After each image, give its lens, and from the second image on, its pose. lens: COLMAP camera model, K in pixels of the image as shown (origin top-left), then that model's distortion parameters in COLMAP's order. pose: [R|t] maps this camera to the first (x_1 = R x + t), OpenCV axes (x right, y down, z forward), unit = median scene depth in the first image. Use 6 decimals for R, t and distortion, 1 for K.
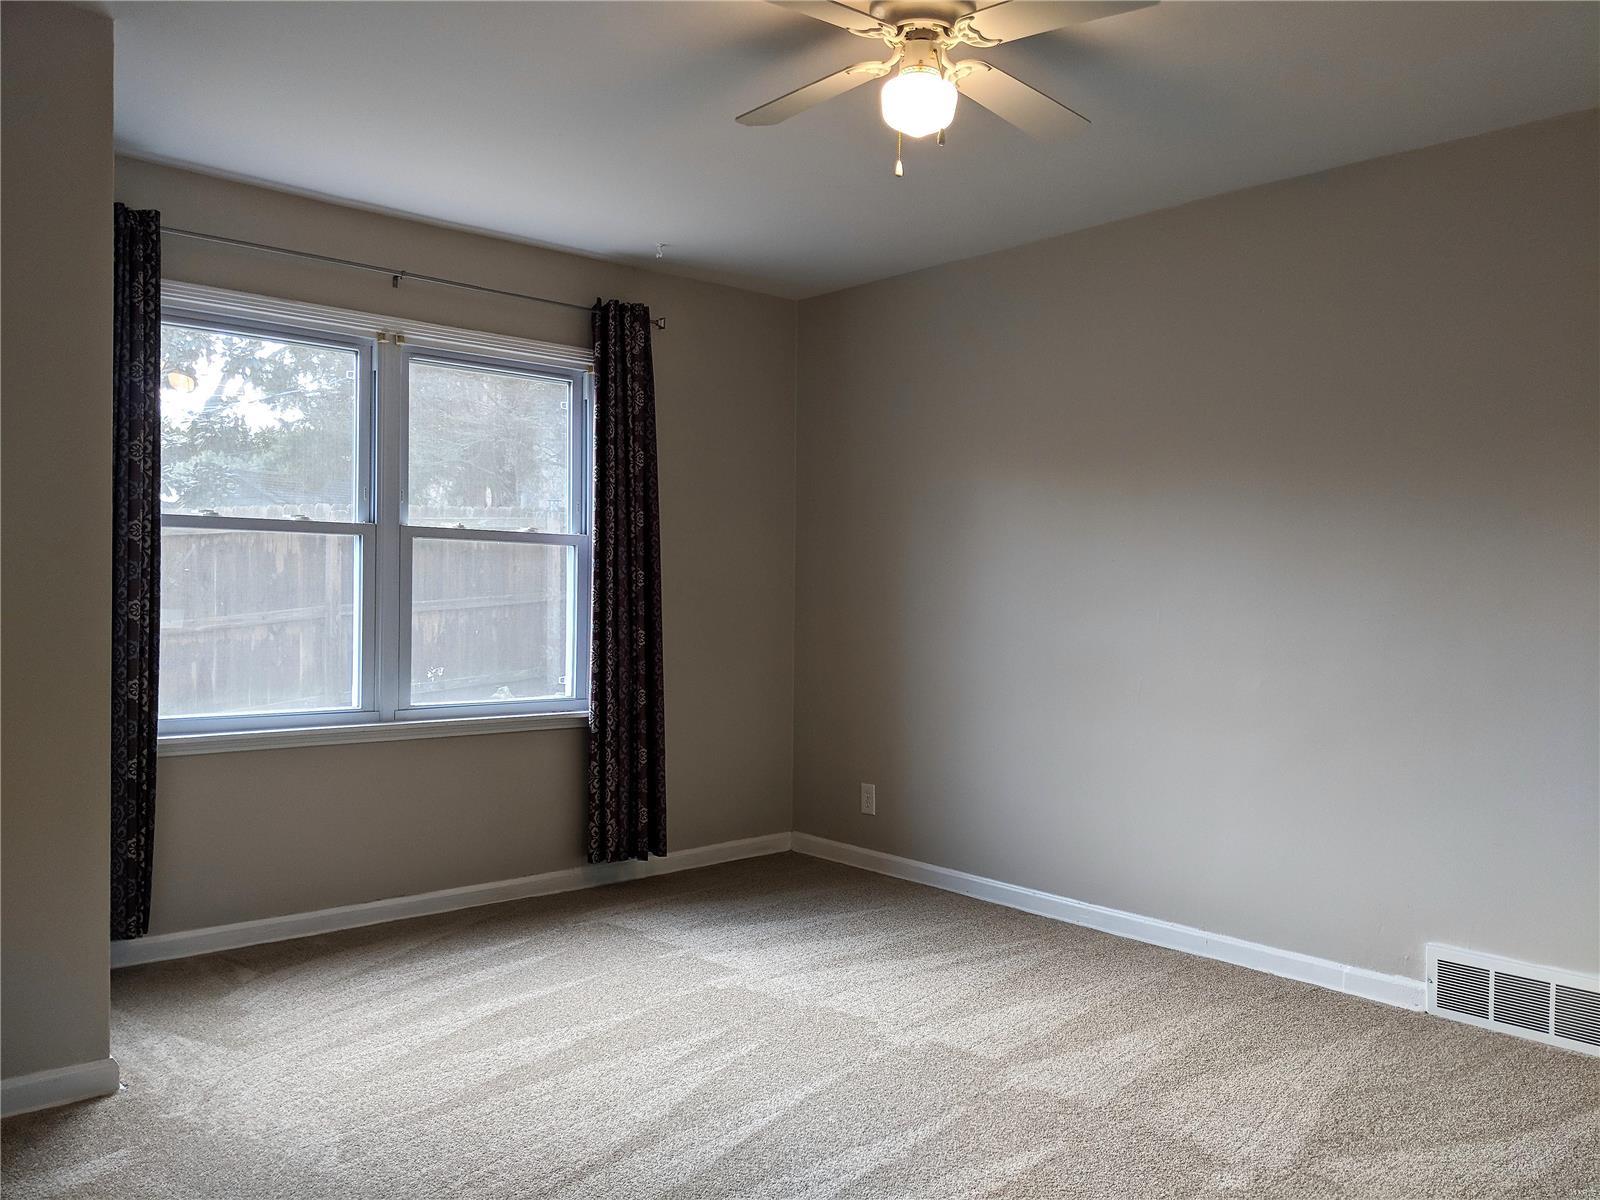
lens RADIAL K [[1289.8, 0, 790.7], [0, 1289.8, 628.2], [0, 0, 1]] dist [0.065303, -0.136579]
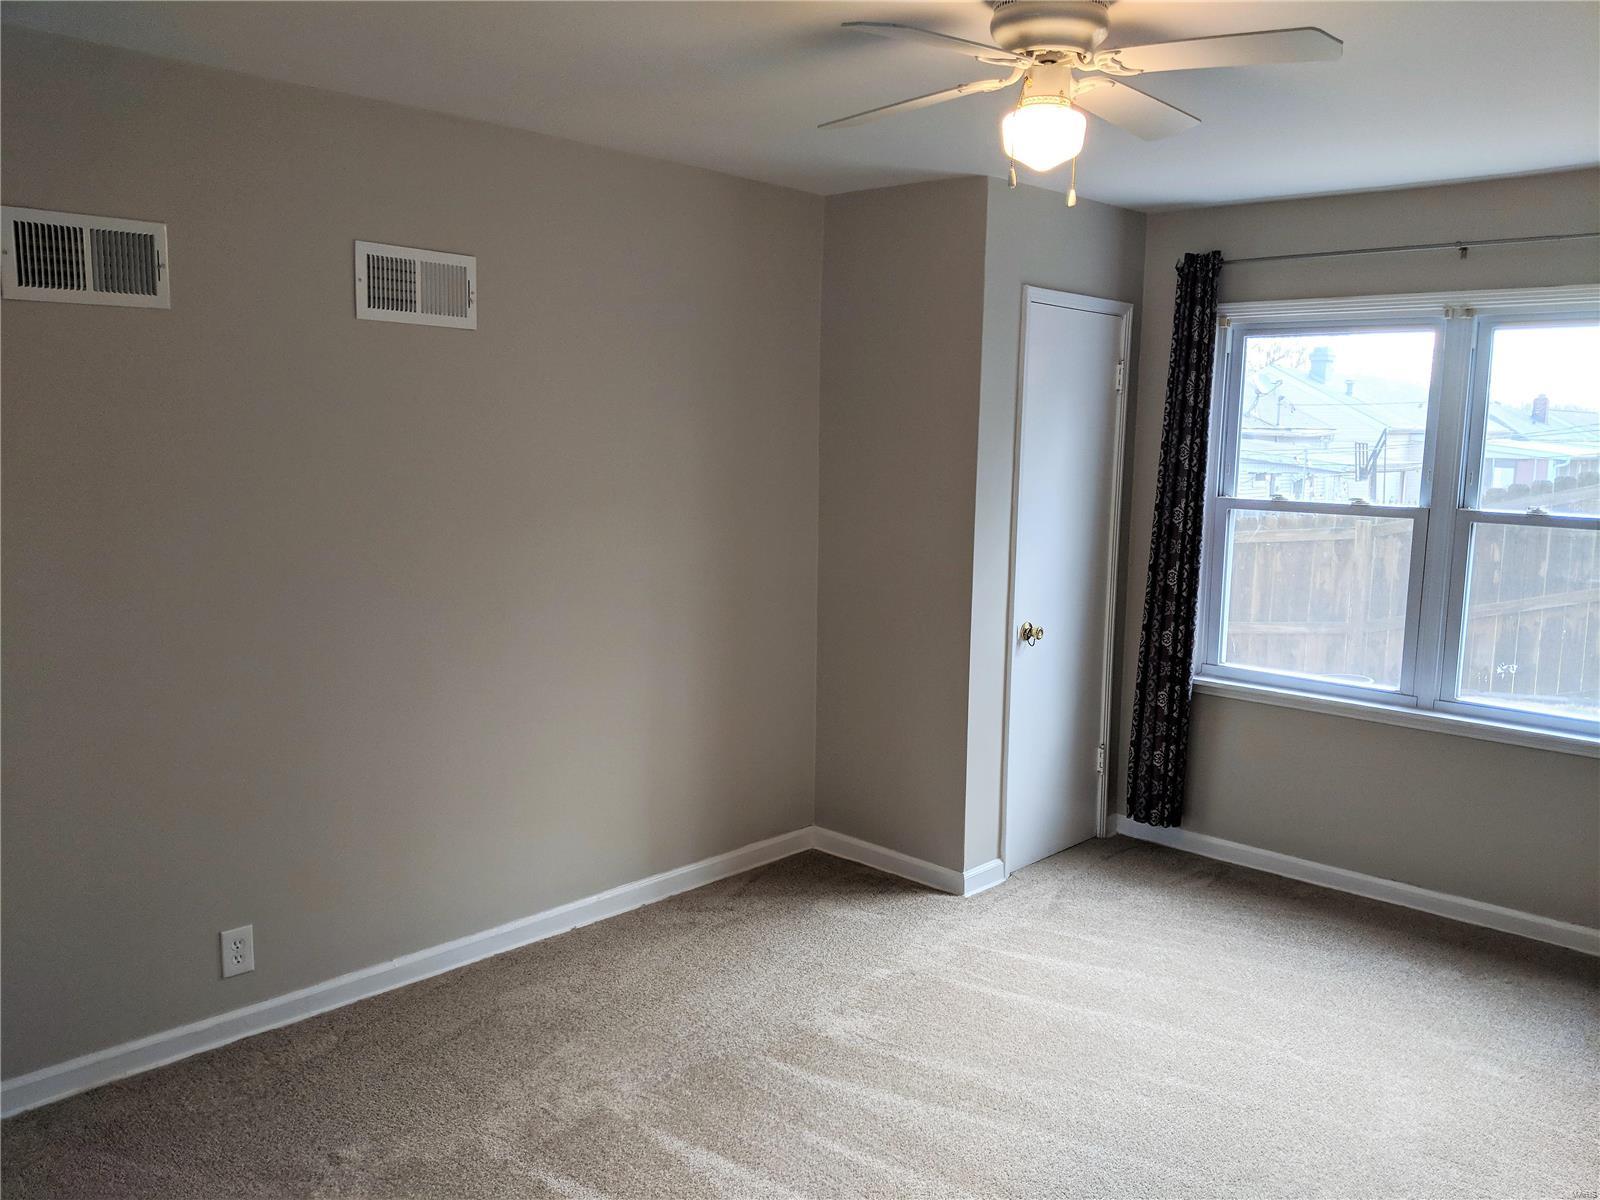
lens RADIAL K [[1324.8, 0, 829.5], [0, 1324.8, 625.4], [0, 0, 1]] dist [0.165483, -0.322820]
pose [[0.101891, 0.135663, -0.985502, 0.675697], [-0.044421, 0.990290, 0.131729, -0.111103], [0.993803, 0.030355, 0.106928, 0.460954]]
